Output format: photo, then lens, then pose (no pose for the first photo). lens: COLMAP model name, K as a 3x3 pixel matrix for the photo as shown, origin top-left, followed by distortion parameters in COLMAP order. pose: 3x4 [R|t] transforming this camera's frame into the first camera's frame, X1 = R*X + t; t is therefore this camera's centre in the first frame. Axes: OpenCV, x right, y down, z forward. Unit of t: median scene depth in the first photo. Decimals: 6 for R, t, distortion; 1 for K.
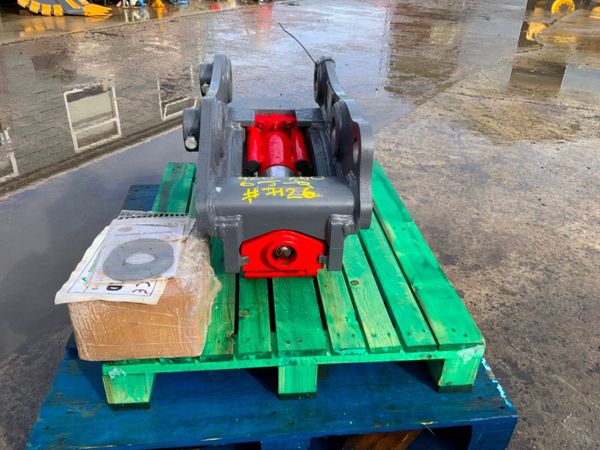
lens RADIAL K [[499.3, 0, 299.5], [0, 499.3, 226.1], [0, 0, 1]] dist [0.084138, -0.160589]
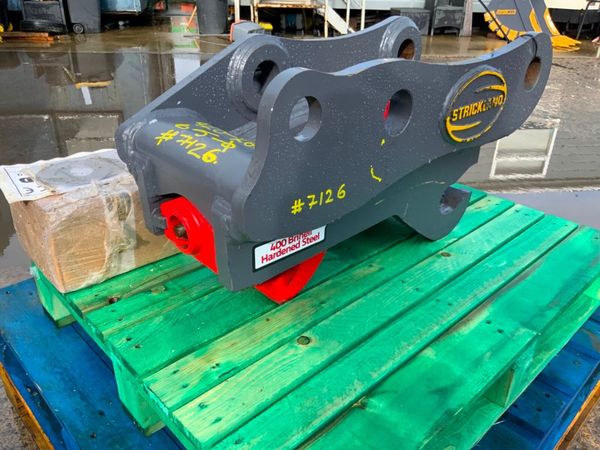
lens RADIAL K [[495.8, 0, 301.4], [0, 495.8, 226.0], [0, 0, 1]] dist [0.092923, -0.164573]
pose [[0.614944, 0.350626, -0.706332, 0.557016], [-0.401827, 0.910028, 0.101904, -0.089689], [0.678512, 0.221158, 0.700507, 0.582749]]
